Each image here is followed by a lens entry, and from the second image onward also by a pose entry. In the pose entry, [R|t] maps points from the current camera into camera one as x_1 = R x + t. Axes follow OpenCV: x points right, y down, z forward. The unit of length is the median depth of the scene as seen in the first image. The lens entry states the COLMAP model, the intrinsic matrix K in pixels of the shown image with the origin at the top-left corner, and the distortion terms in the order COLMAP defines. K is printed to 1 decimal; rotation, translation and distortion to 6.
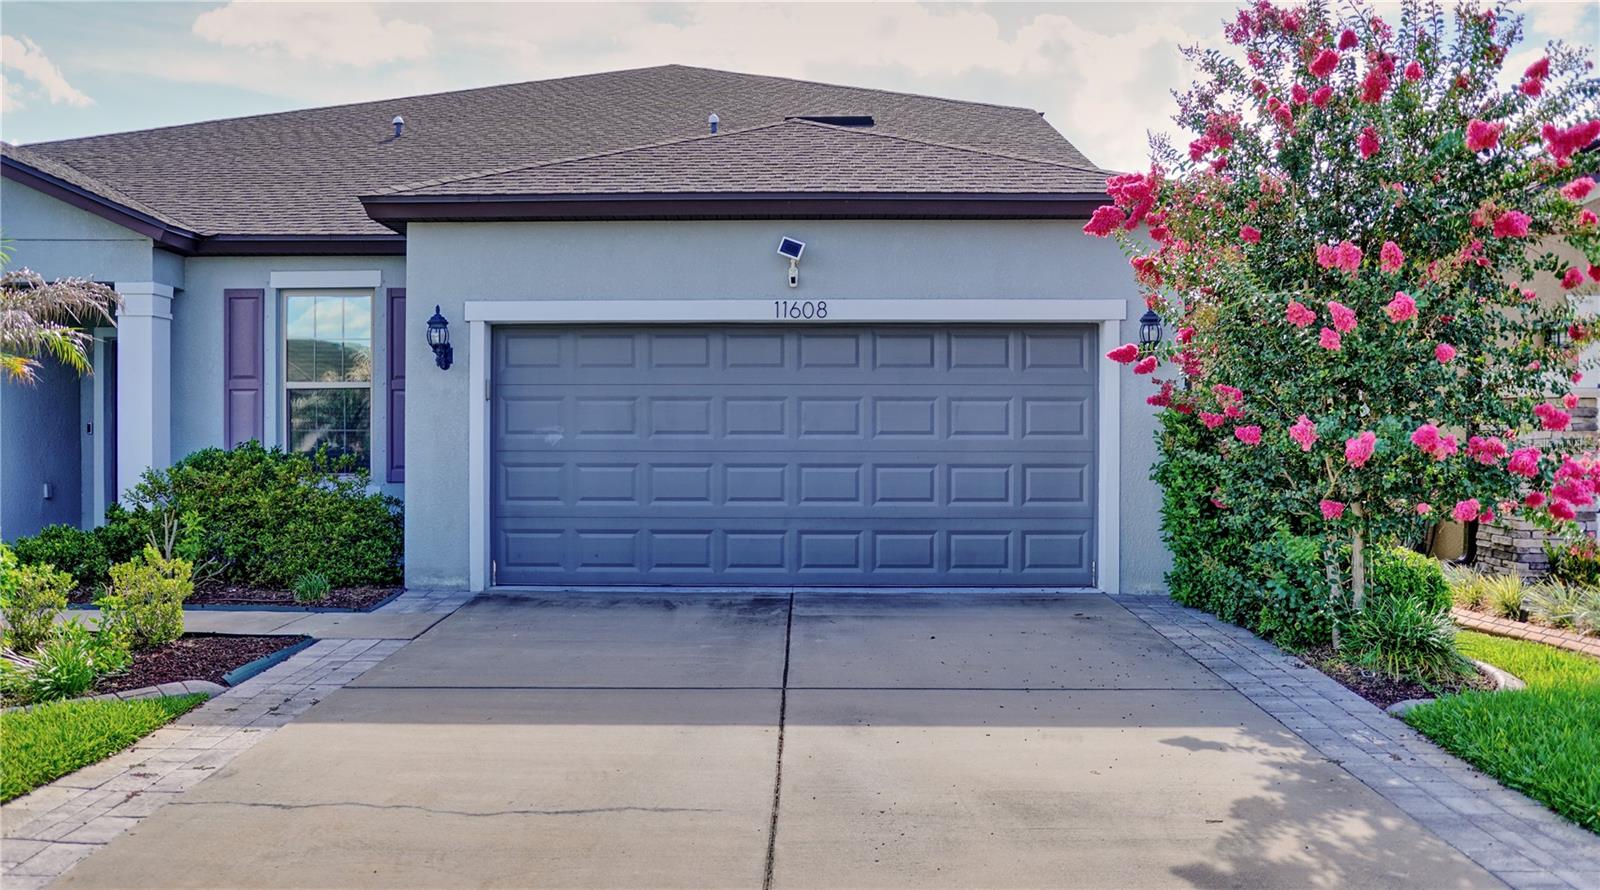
lens RADIAL K [[1279.0, 0, 800.1], [0, 1279.0, 447.6], [0, 0, 1]] dist [-0.006759, 0.010350]
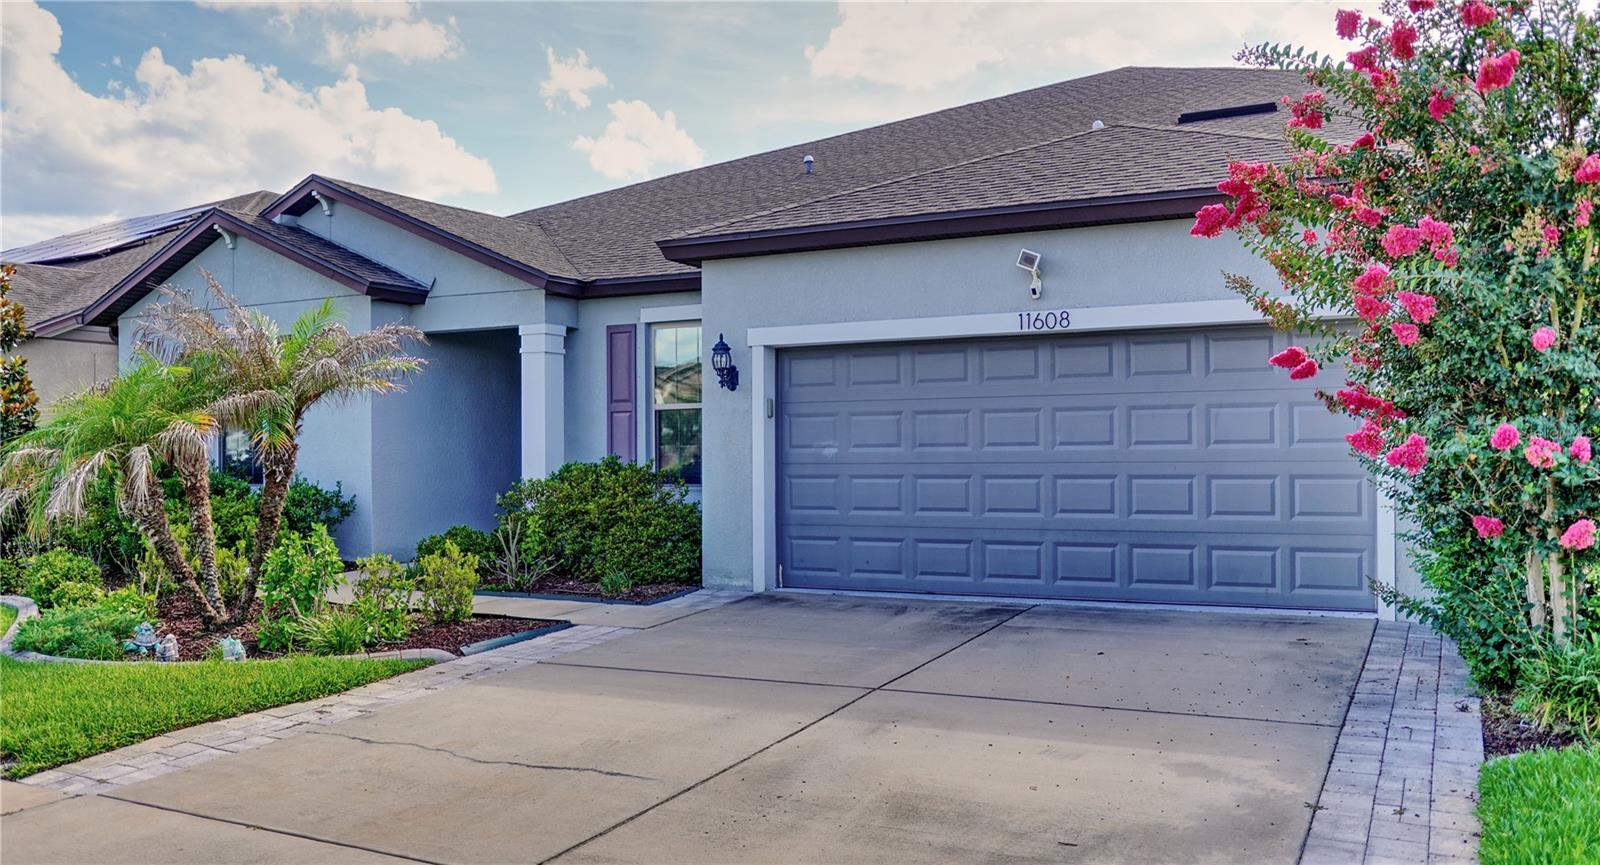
lens RADIAL K [[1323.1, 0, 796.9], [0, 1323.1, 433.6], [0, 0, 1]] dist [-0.007326, -0.002770]
pose [[0.902415, -0.015170, -0.430600, 0.262981], [0.007112, 0.999768, -0.020318, -0.000022], [0.430808, 0.015273, 0.902314, -0.012958]]
